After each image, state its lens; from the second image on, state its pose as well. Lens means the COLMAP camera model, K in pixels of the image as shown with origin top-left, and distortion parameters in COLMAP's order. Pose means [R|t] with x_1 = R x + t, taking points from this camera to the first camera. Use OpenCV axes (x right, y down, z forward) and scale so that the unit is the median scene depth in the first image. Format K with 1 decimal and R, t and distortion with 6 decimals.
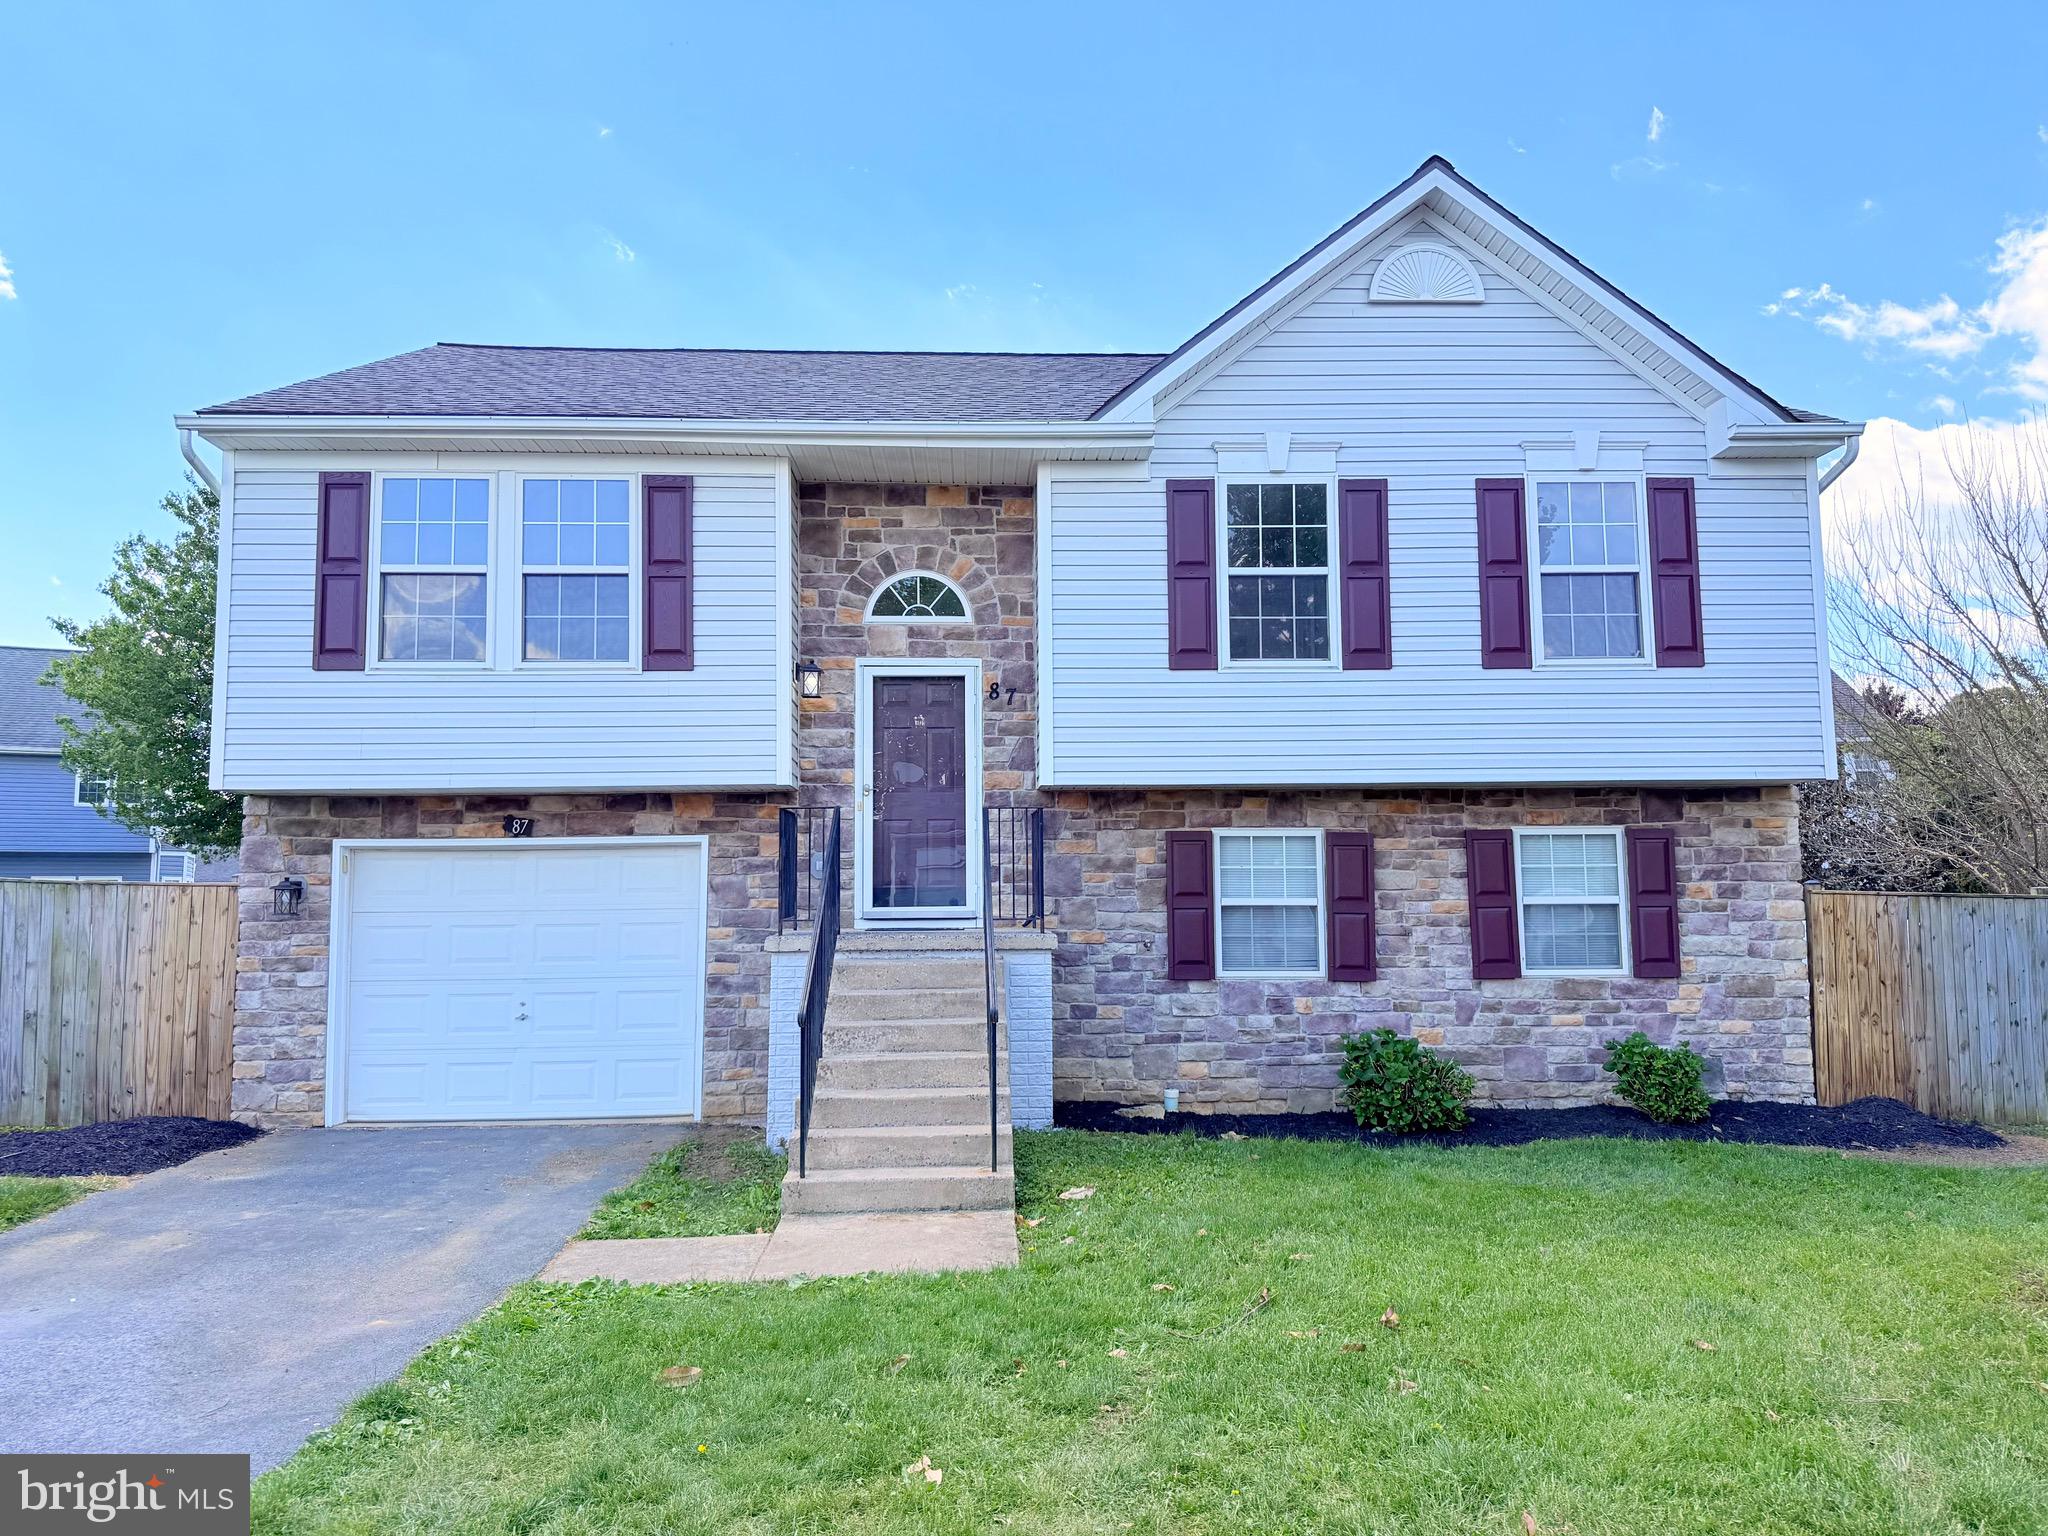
lens RADIAL K [[1457.8, 0, 1018.4], [0, 1457.8, 759.9], [0, 0, 1]] dist [-0.003254, -0.013533]
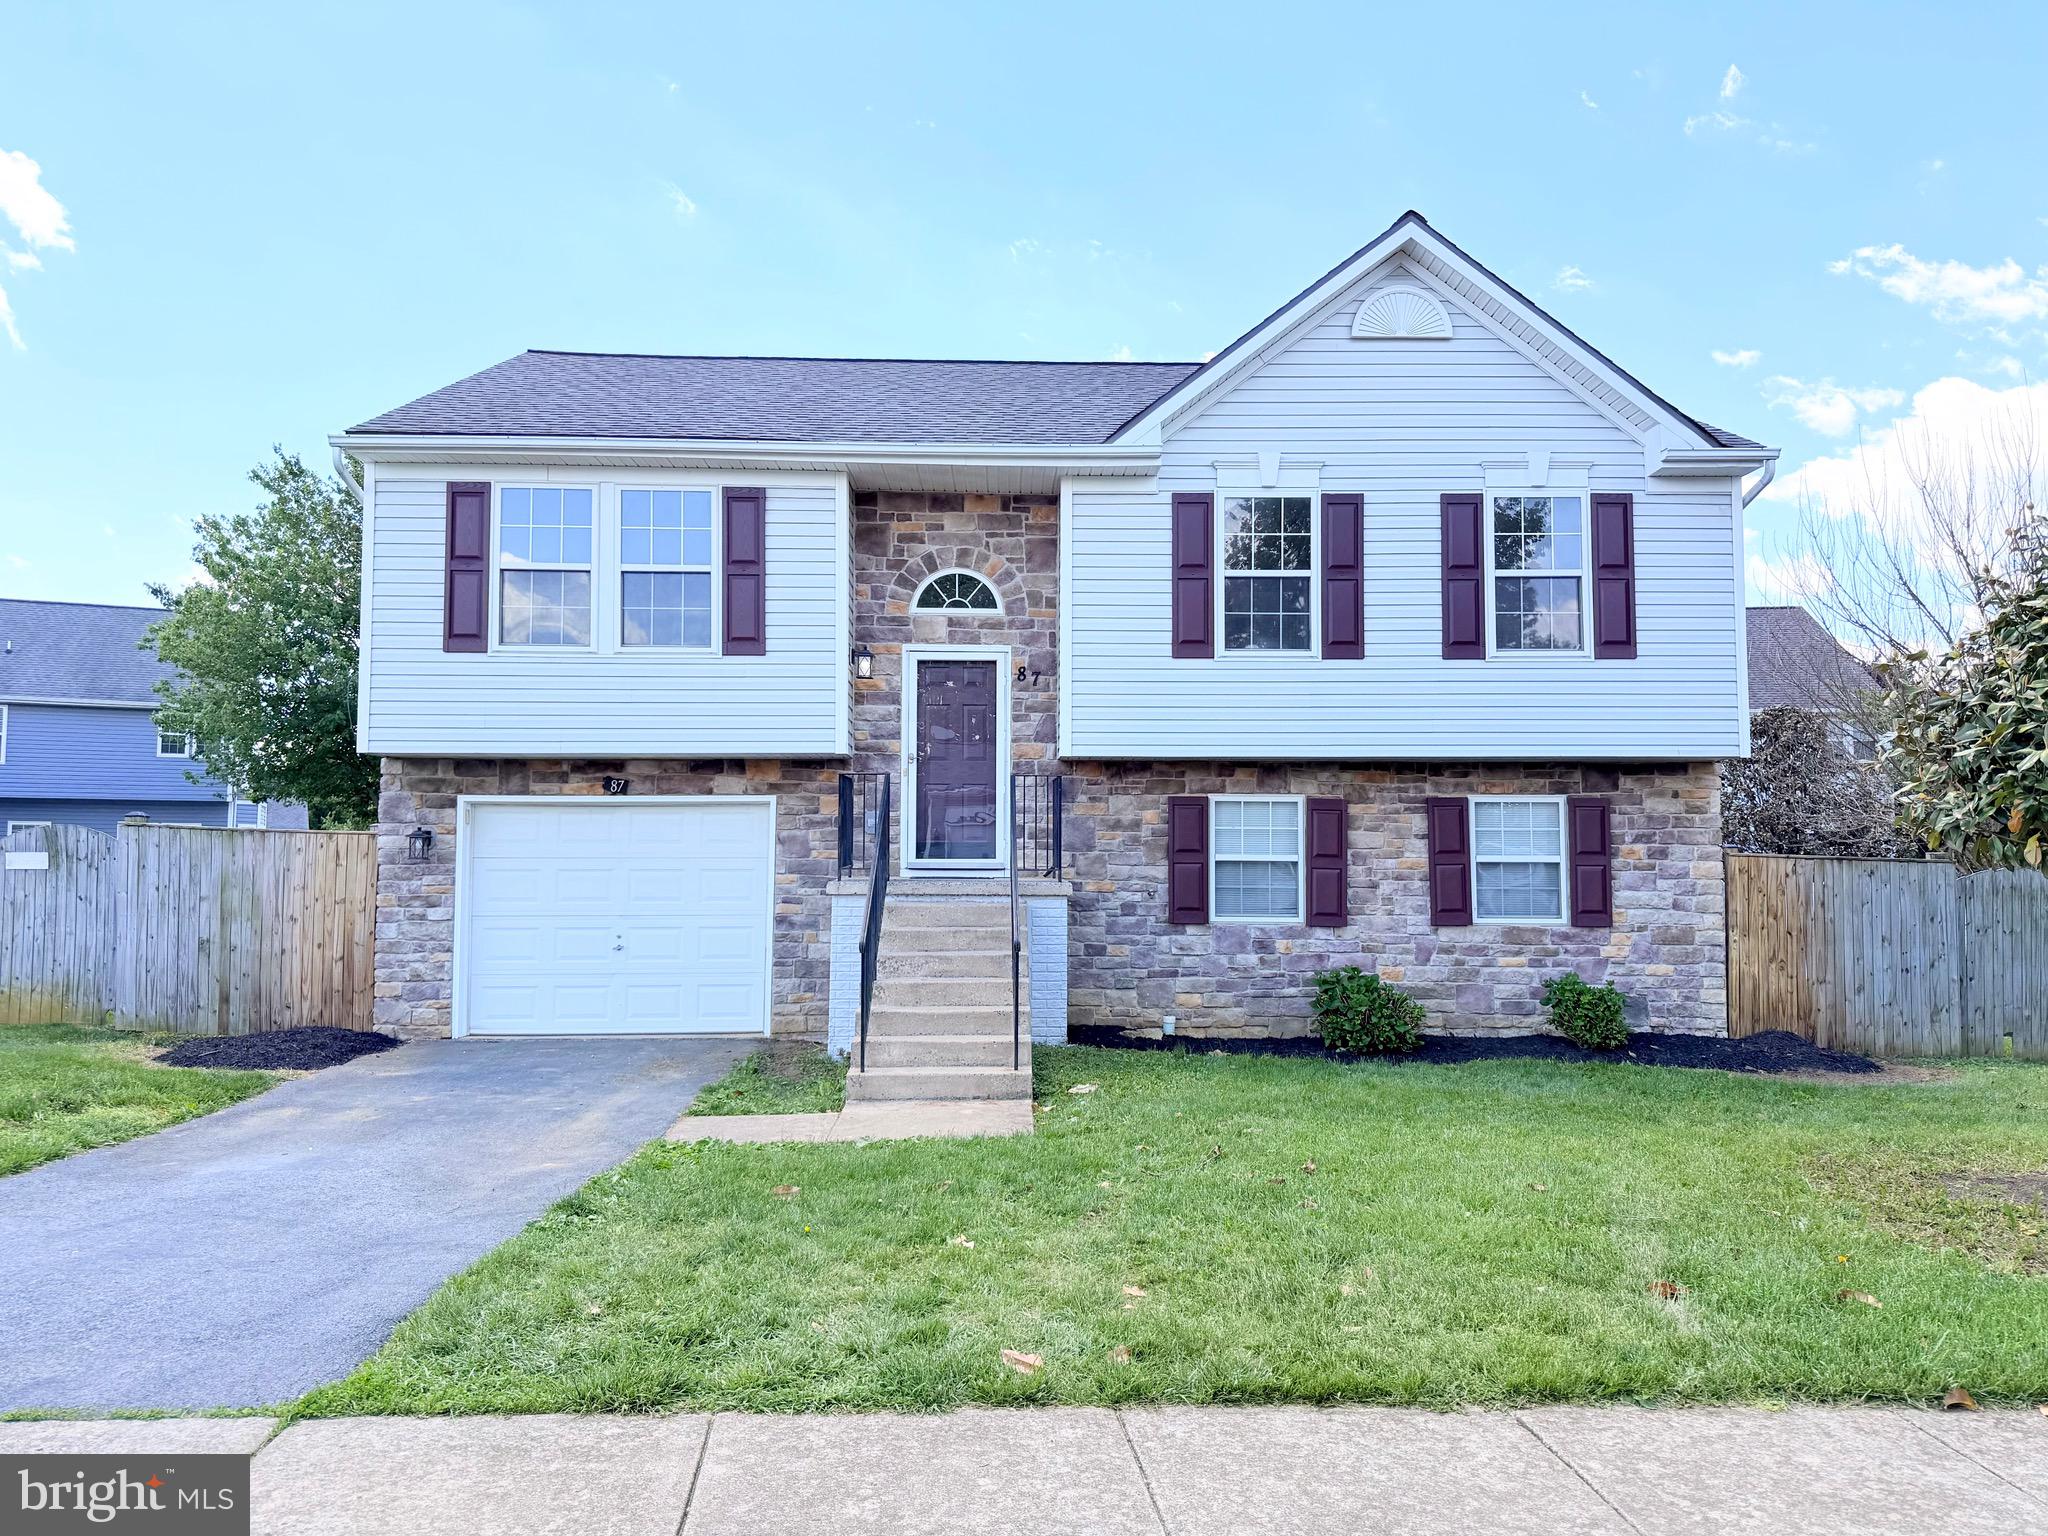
lens RADIAL K [[1457.8, 0, 1030.0], [0, 1457.8, 764.1], [0, 0, 1]] dist [-0.003254, -0.013533]
pose [[0.999847, 0.010416, -0.014086, 0.007186], [-0.009947, 0.999406, 0.032992, -0.014039], [0.014421, -0.032846, 0.999356, -0.166275]]
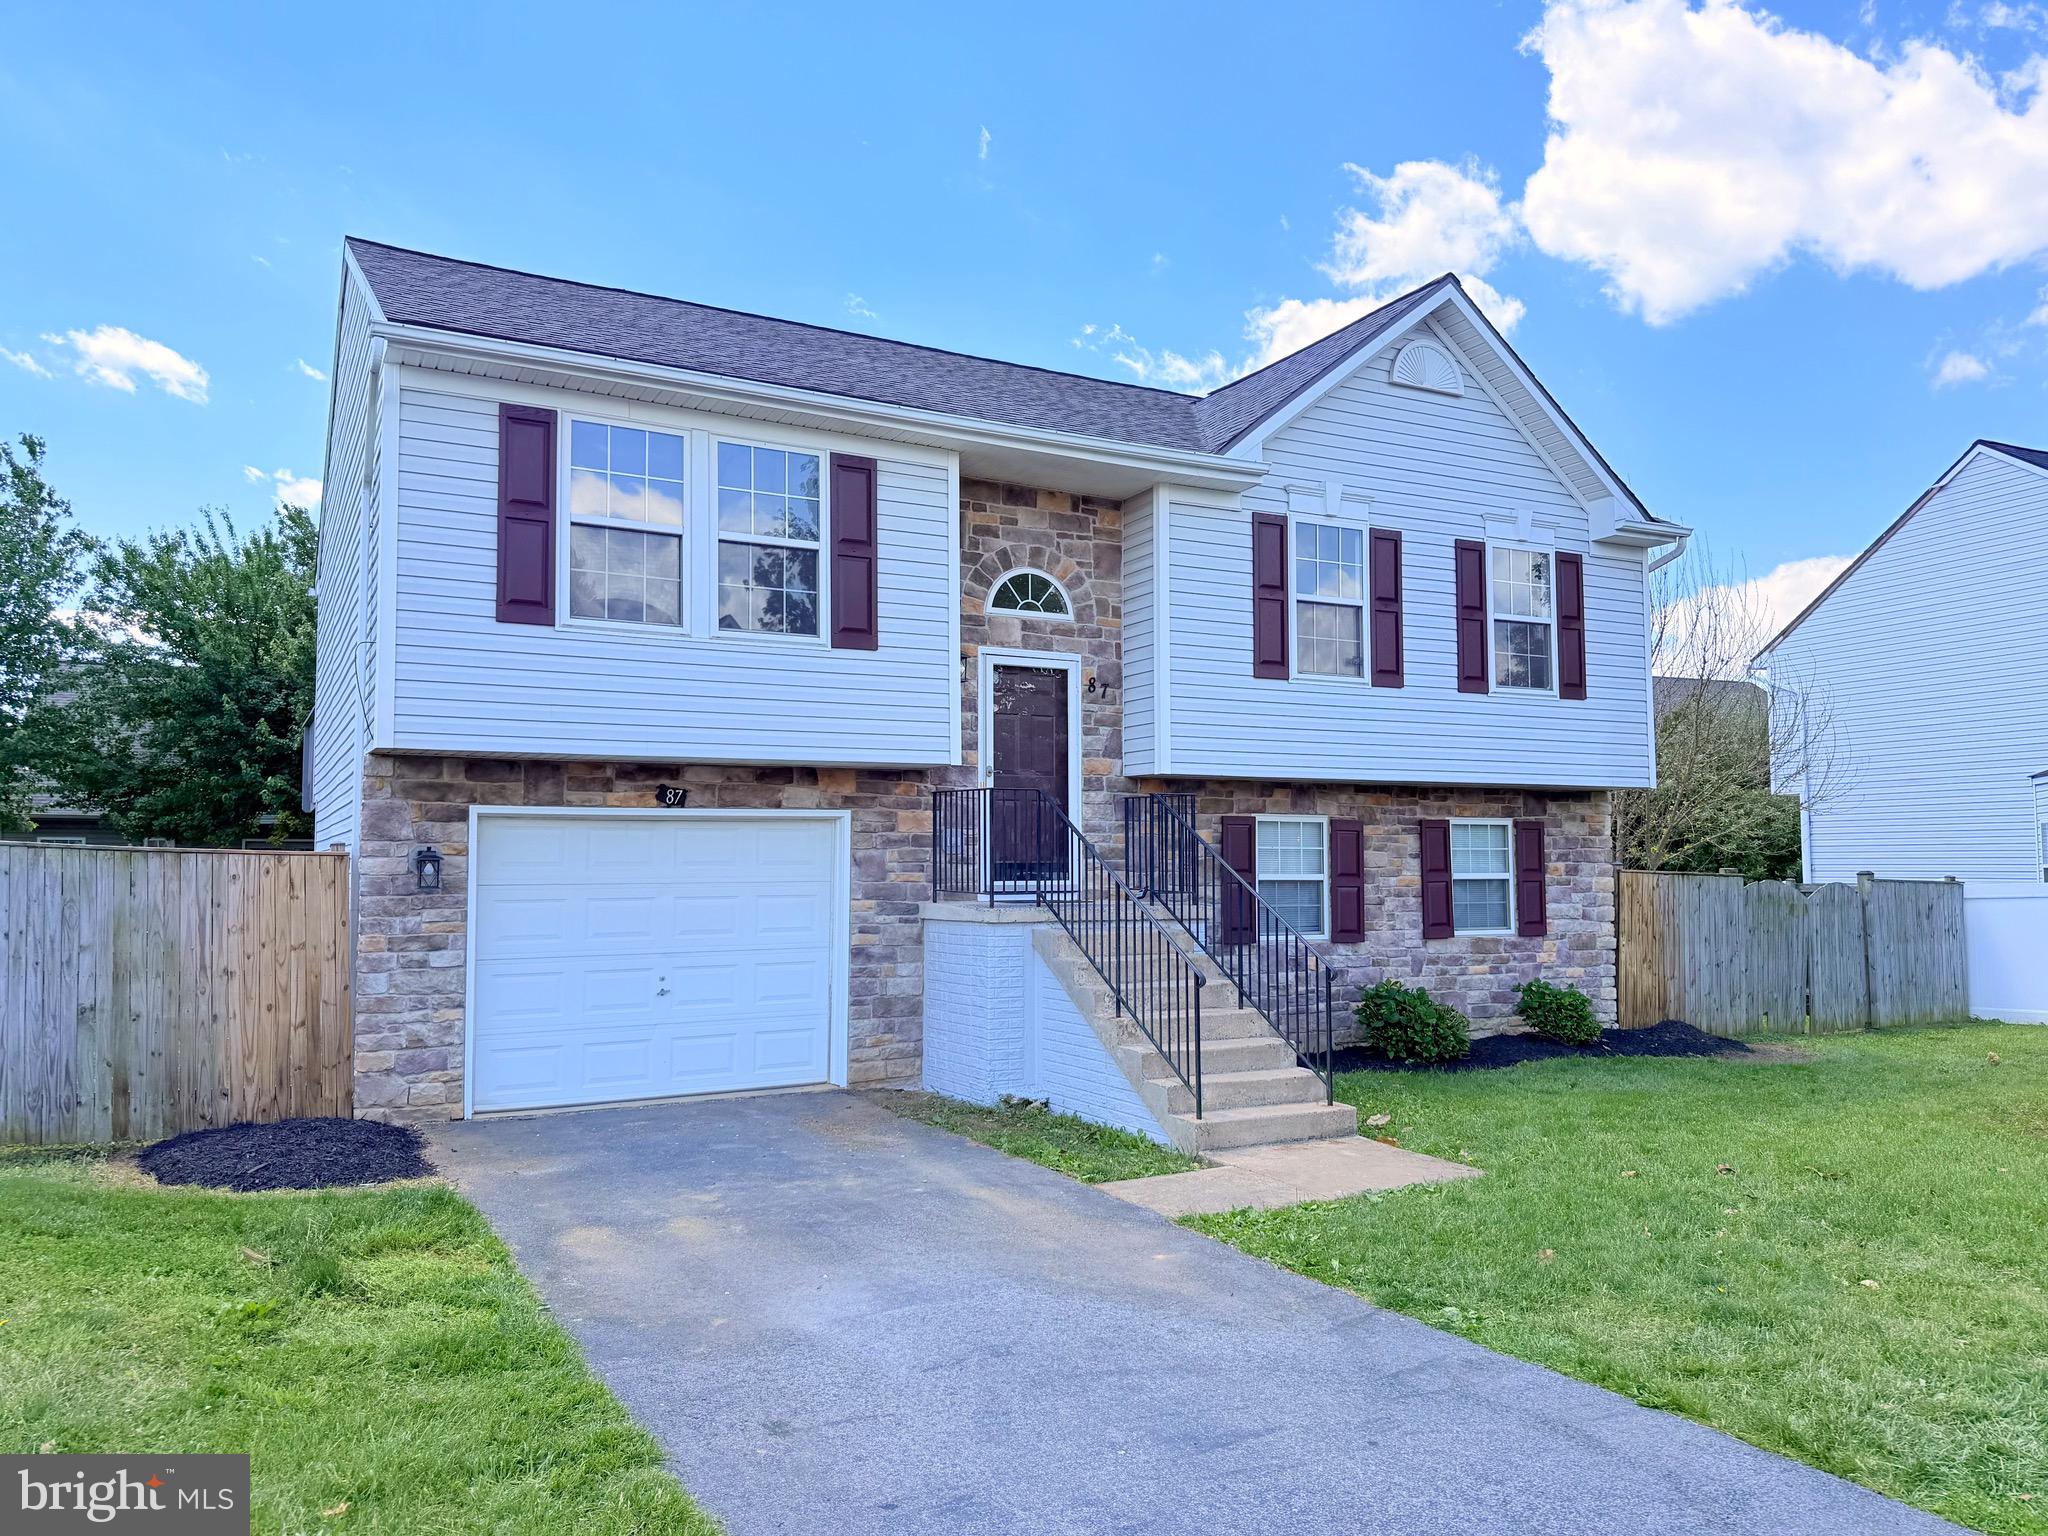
lens RADIAL K [[1457.8, 0, 1044.5], [0, 1457.8, 769.8], [0, 0, 1]] dist [-0.003254, -0.013533]
pose [[0.900387, 0.035265, 0.433659, -0.542556], [-0.048255, 0.998655, 0.018979, -0.002495], [-0.432406, -0.038015, 0.900877, 0.022927]]
